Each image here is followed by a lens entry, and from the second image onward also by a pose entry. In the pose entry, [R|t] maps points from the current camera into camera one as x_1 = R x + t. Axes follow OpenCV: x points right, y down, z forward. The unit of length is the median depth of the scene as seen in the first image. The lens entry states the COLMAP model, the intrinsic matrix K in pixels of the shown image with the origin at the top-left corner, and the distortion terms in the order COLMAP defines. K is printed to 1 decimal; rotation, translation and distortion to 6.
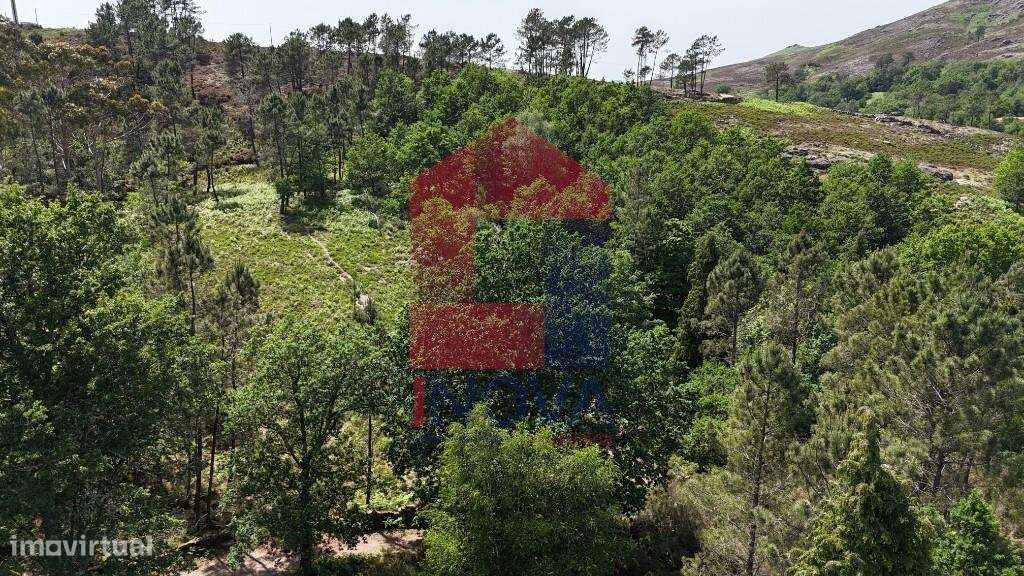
lens RADIAL K [[791.7, 0, 508.3], [0, 791.7, 290.1], [0, 0, 1]] dist [0.093580, -0.085987]
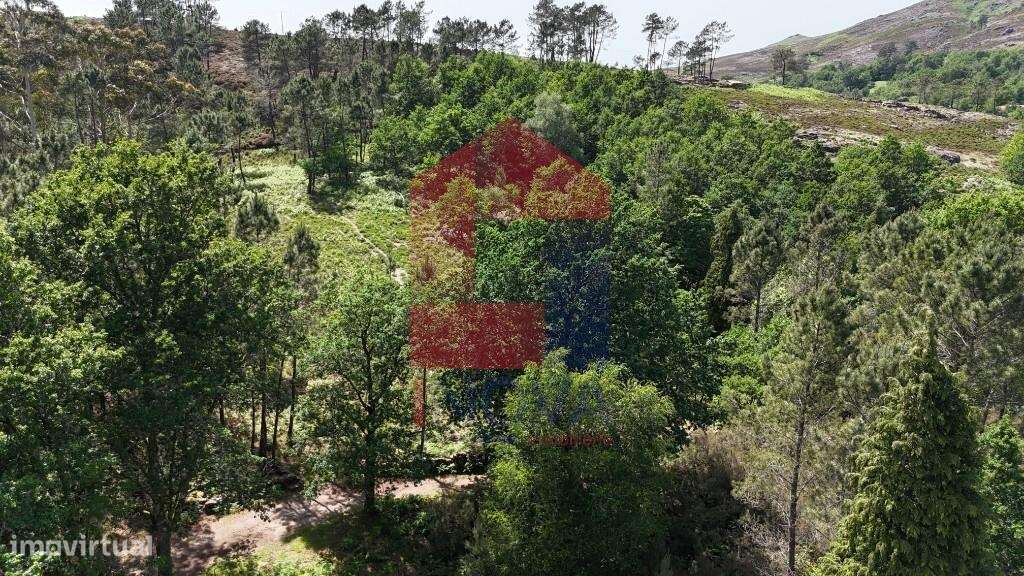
lens RADIAL K [[791.7, 0, 508.2], [0, 791.7, 290.1], [0, 0, 1]] dist [0.093580, -0.085987]
pose [[0.999998, -0.001759, -0.000268, -0.026630], [0.001761, 0.999945, 0.010299, 0.018122], [0.000249, -0.010299, 0.999947, -0.028296]]
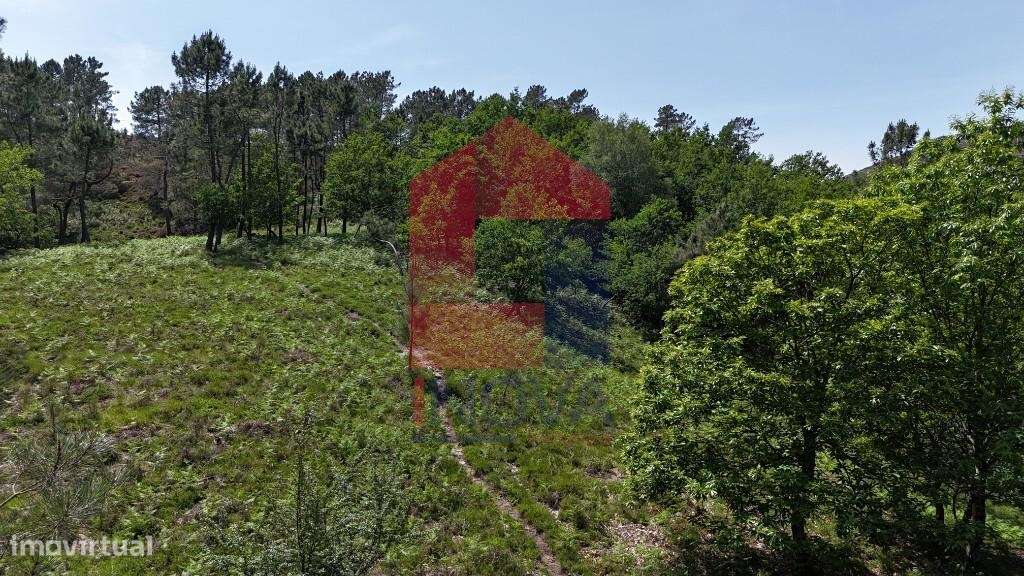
lens RADIAL K [[791.7, 0, 515.6], [0, 791.7, 288.0], [0, 0, 1]] dist [0.093580, -0.085987]
pose [[0.994961, -0.004276, 0.100176, -0.126974], [0.025563, 0.976893, -0.212194, 0.048649], [-0.096954, 0.213686, 0.972079, 0.443181]]
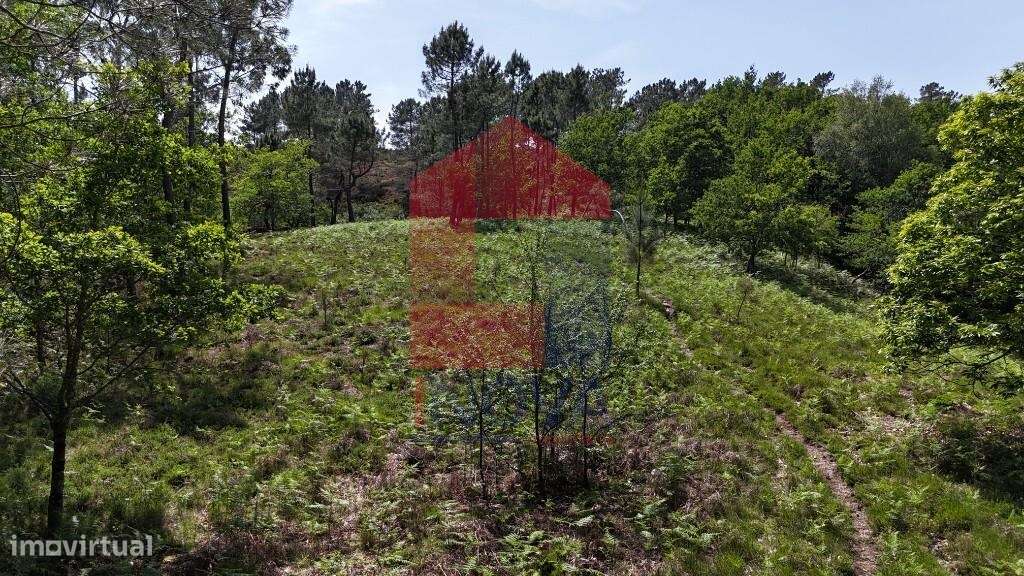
lens RADIAL K [[791.7, 0, 506.4], [0, 791.7, 286.3], [0, 0, 1]] dist [0.093580, -0.085987]
pose [[0.981003, 0.000254, -0.193995, -0.127381], [-0.045364, 0.972575, -0.228124, 0.076561], [0.188616, 0.232591, 0.954110, 0.450010]]
